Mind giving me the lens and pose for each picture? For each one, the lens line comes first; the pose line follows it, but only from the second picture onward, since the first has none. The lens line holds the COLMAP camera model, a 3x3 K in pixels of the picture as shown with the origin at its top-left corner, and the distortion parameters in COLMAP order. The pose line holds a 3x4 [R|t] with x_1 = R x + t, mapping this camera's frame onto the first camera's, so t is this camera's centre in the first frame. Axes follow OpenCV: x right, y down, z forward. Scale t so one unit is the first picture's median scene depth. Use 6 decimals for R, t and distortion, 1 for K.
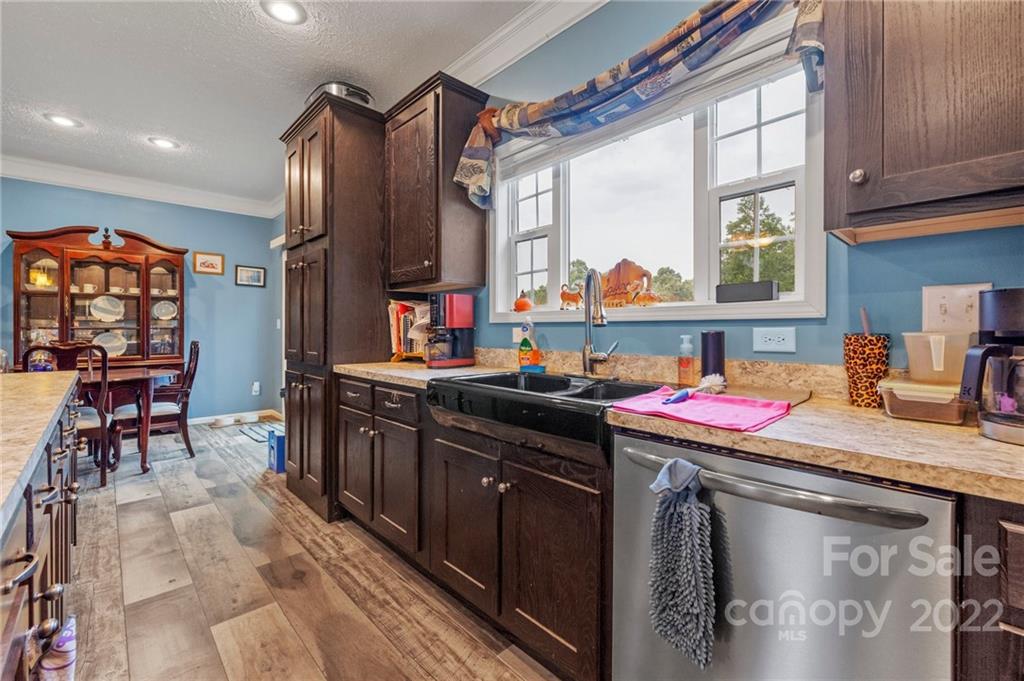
lens RADIAL K [[434.7, 0, 510.1], [0, 434.7, 329.7], [0, 0, 1]] dist [0.000342, 0.000257]
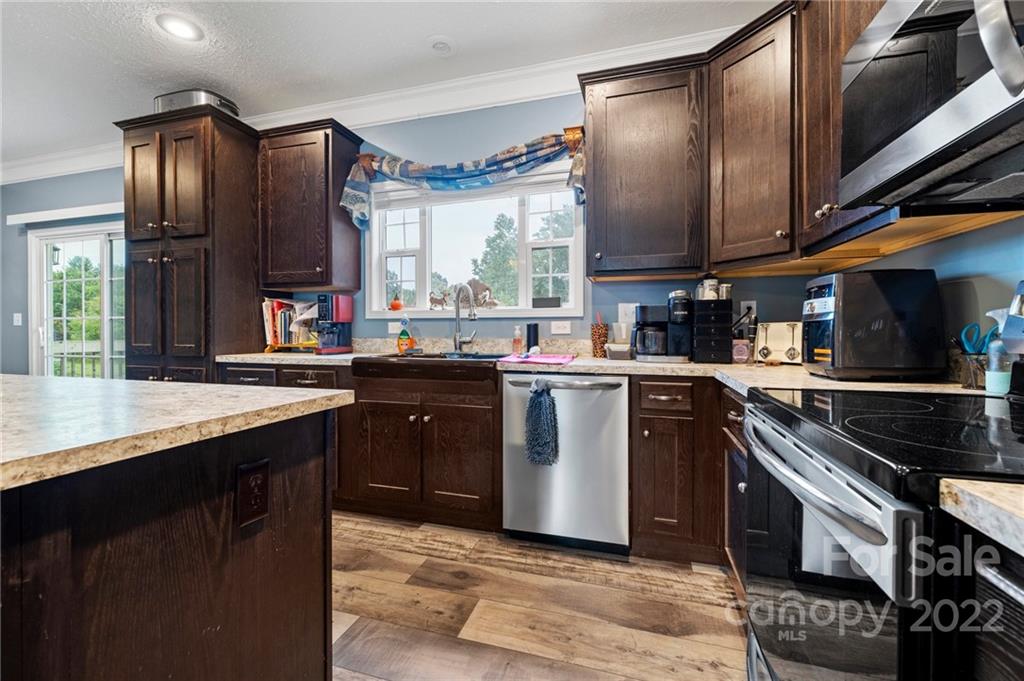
lens RADIAL K [[434.7, 0, 510.1], [0, 434.7, 329.7], [0, 0, 1]] dist [0.000342, 0.000257]
pose [[0.864381, -0.000437, 0.502837, -0.352882], [0.001861, 0.999996, -0.002330, 0.022446], [-0.502834, 0.002949, 0.864378, -0.349857]]
